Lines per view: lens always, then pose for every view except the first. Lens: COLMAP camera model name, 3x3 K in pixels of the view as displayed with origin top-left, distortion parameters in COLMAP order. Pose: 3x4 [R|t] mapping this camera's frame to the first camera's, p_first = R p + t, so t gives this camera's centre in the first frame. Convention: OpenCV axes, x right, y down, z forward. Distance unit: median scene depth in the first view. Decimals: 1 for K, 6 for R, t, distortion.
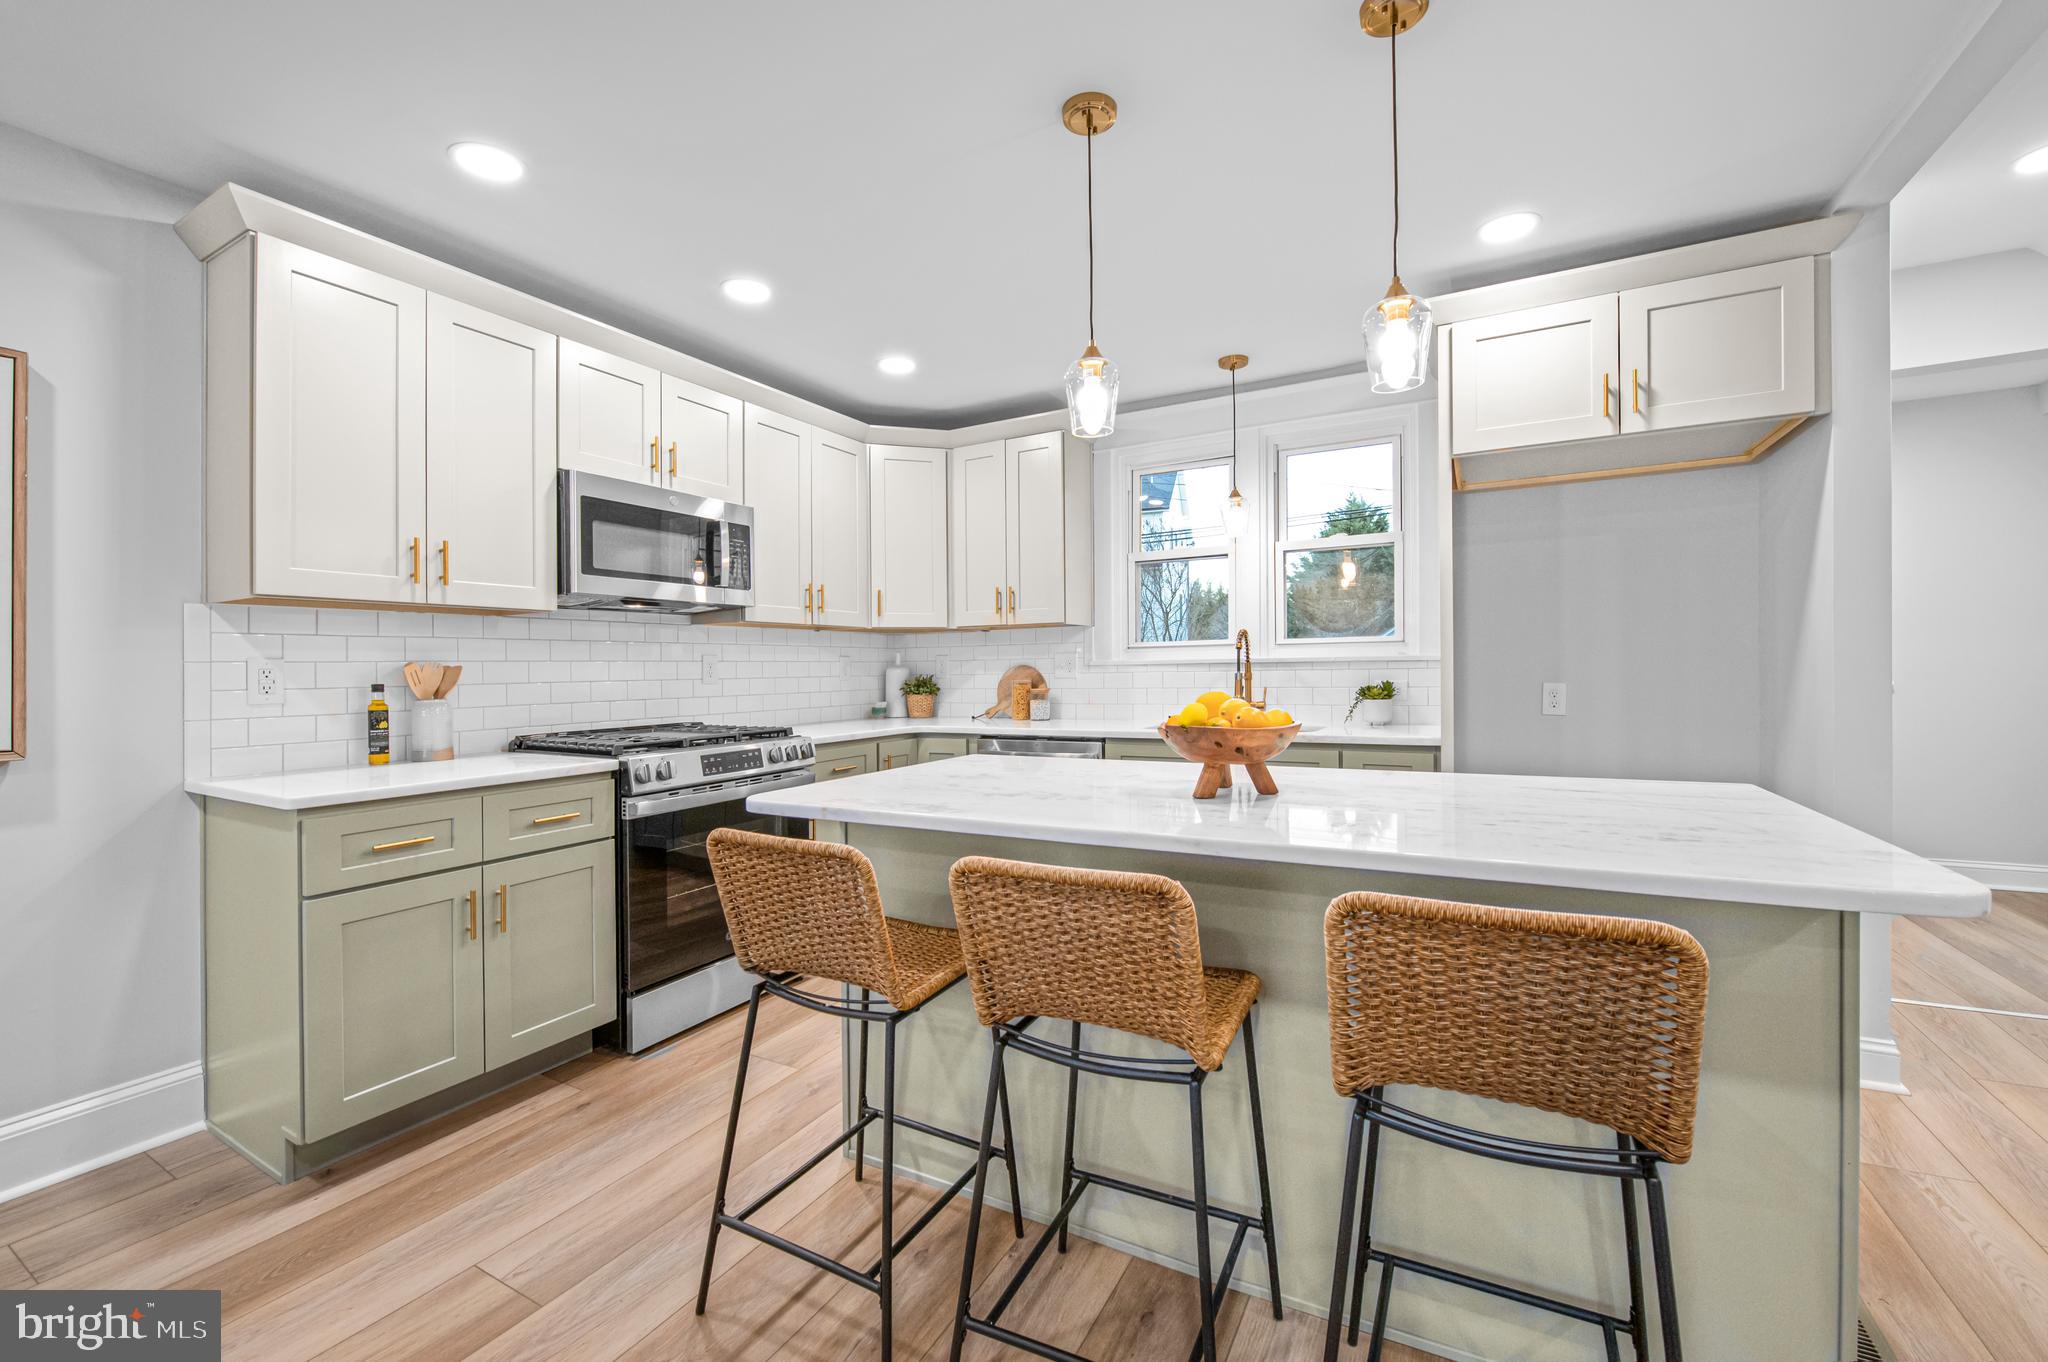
lens RADIAL K [[823.7, 0, 1018.7], [0, 823.7, 667.4], [0, 0, 1]] dist [-0.010977, -0.000205]
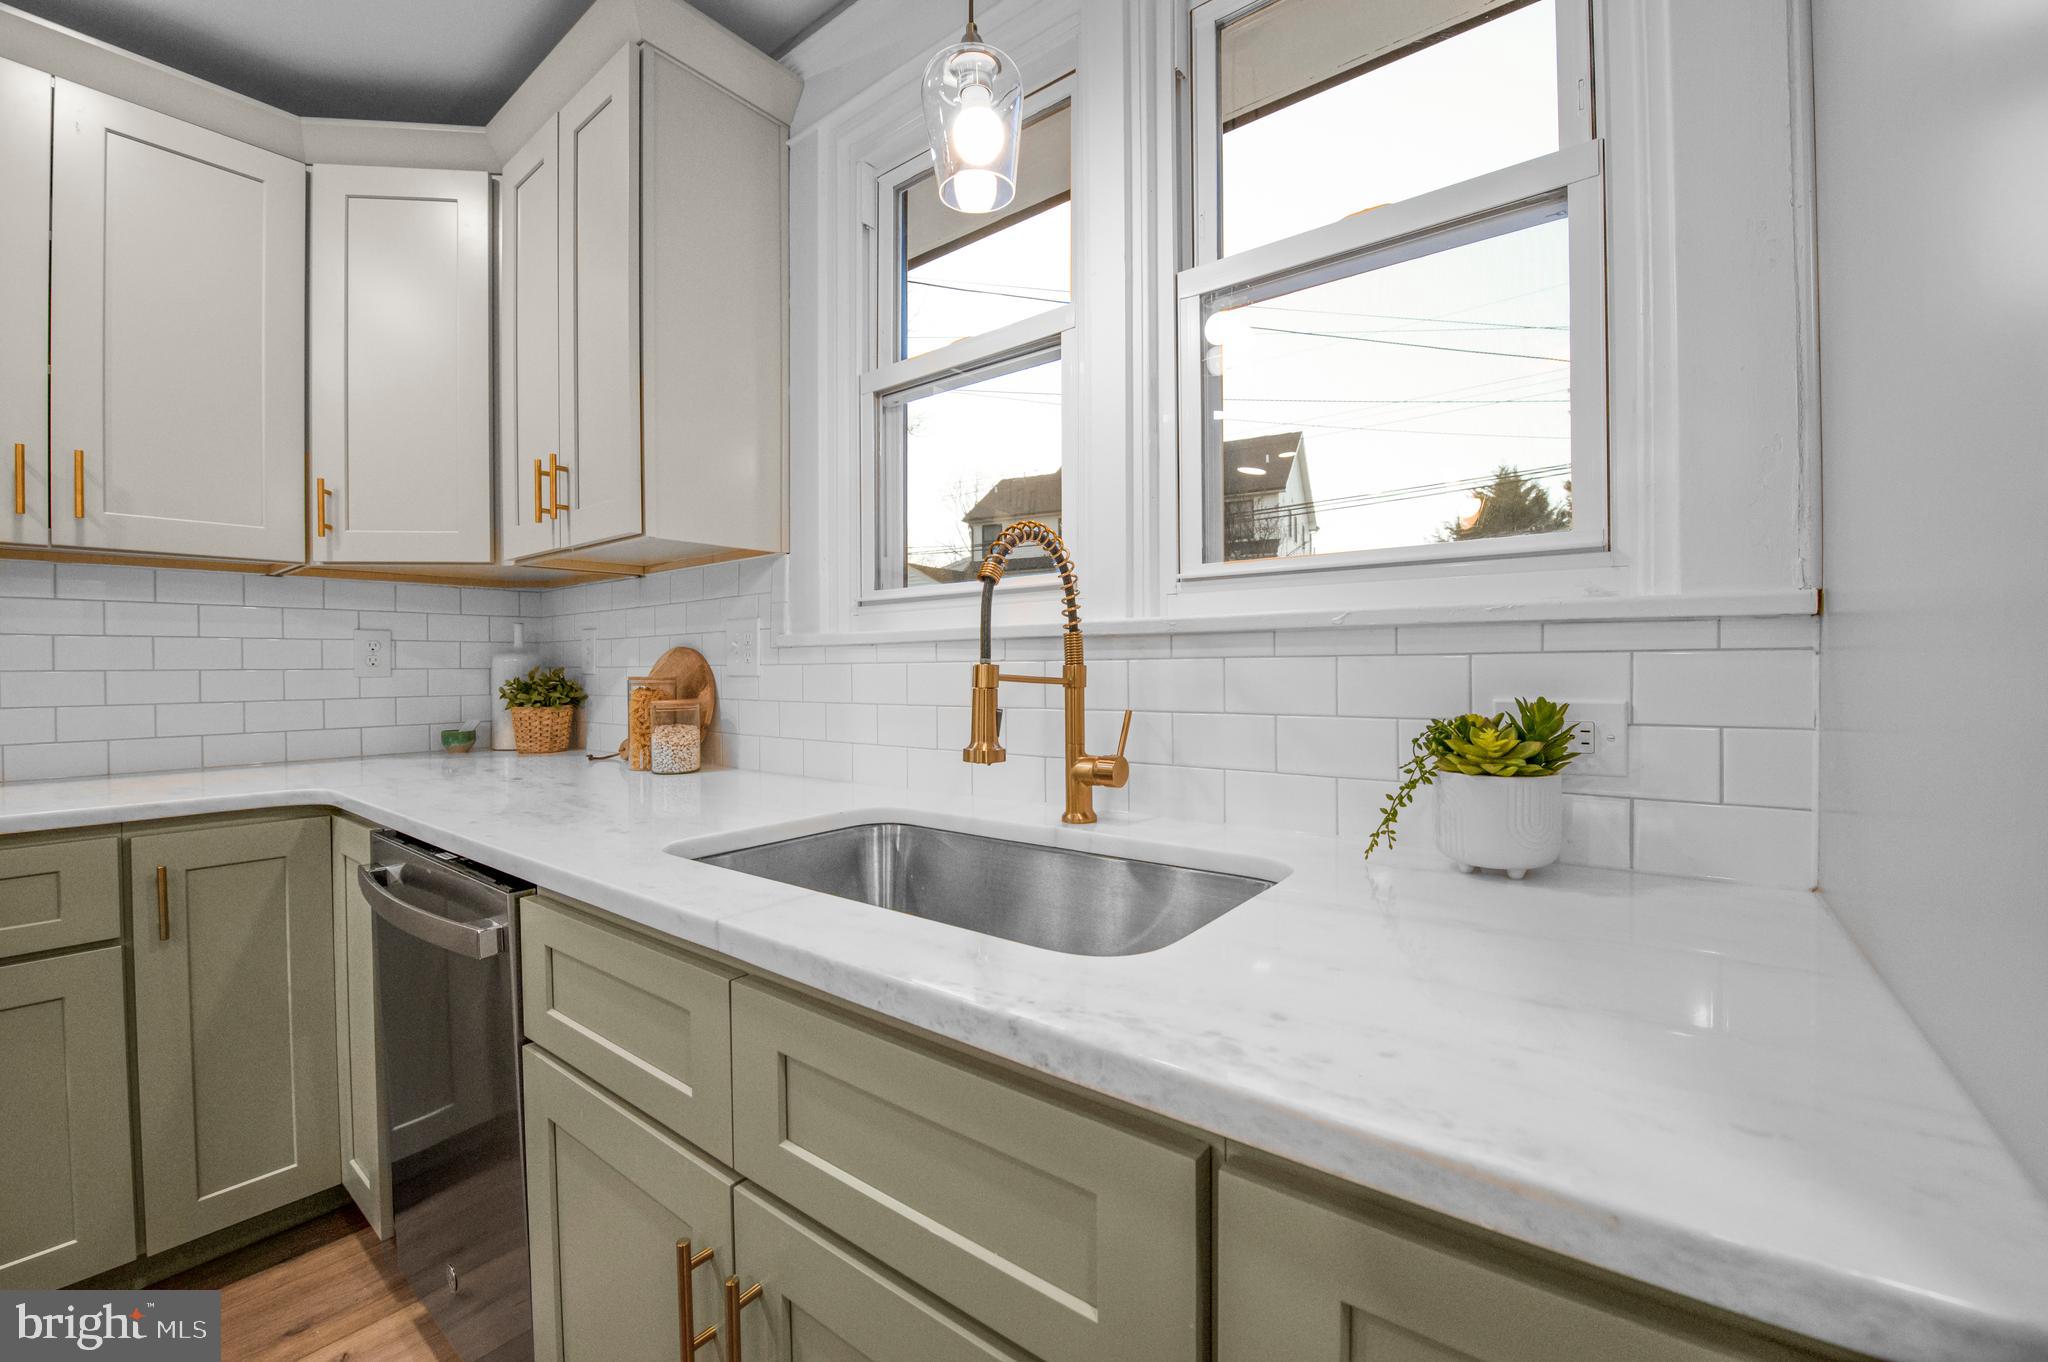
lens RADIAL K [[818.1, 0, 1024.0], [0, 818.1, 681.0], [0, 0, 1]] dist [-0.024266, 0.000065]
pose [[0.988798, 0.010576, -0.148884, 0.354585], [-0.007932, 0.999800, 0.018344, 0.008260], [0.149049, -0.016958, 0.988684, 0.788916]]
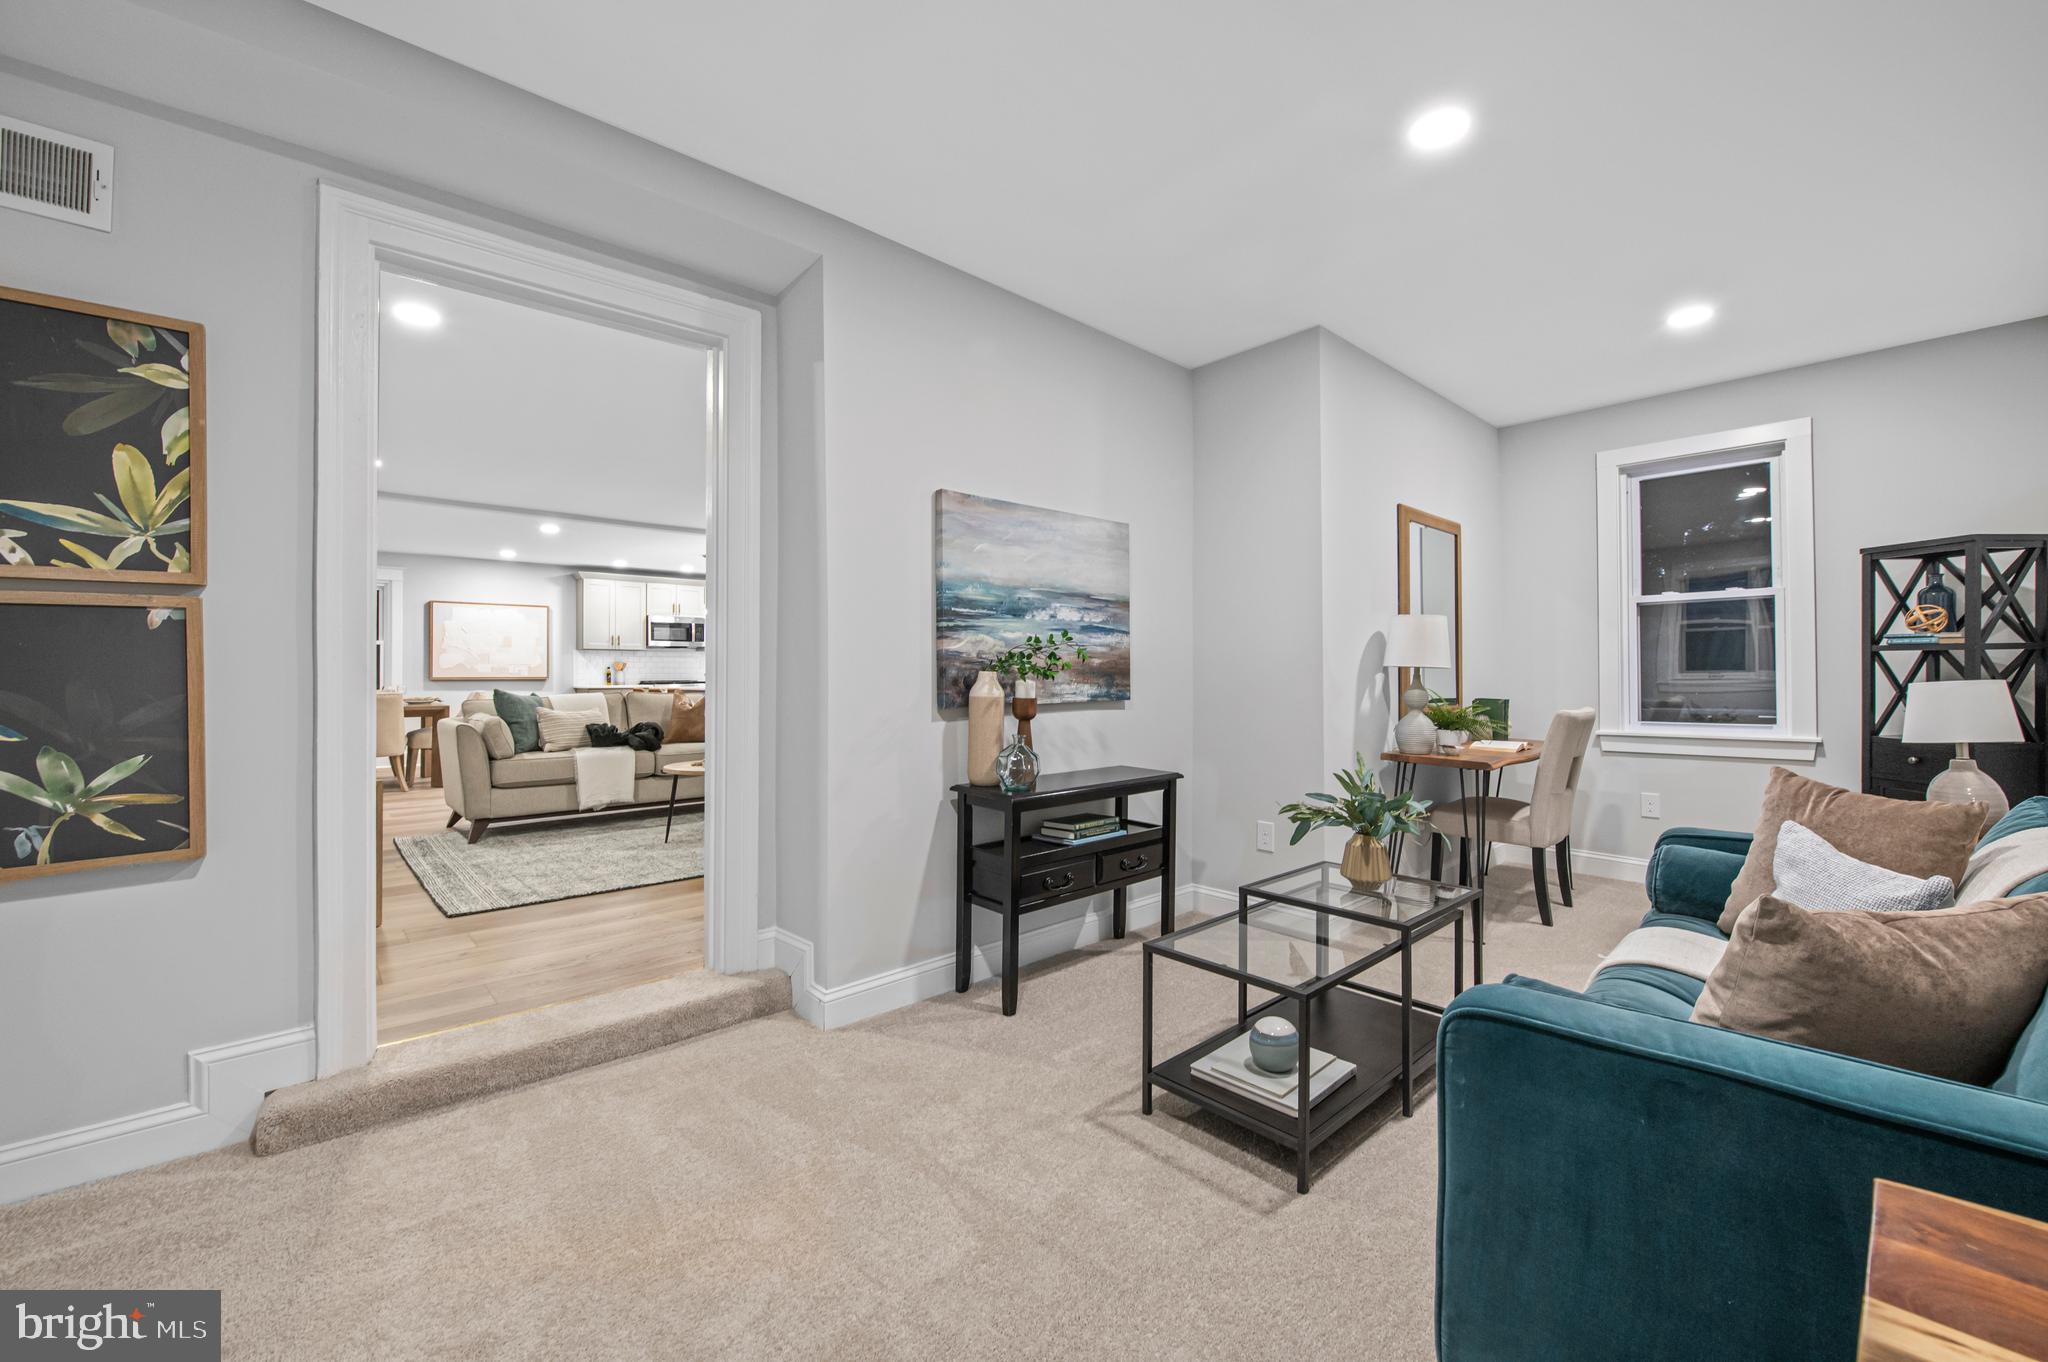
lens RADIAL K [[823.7, 0, 1018.7], [0, 823.7, 667.4], [0, 0, 1]] dist [-0.010977, -0.000205]
pose [[0.946228, 0.006542, -0.323434, 2.135877], [-0.007584, 0.999969, -0.001961, 0.012490], [0.323412, 0.004308, 0.946249, -1.928458]]
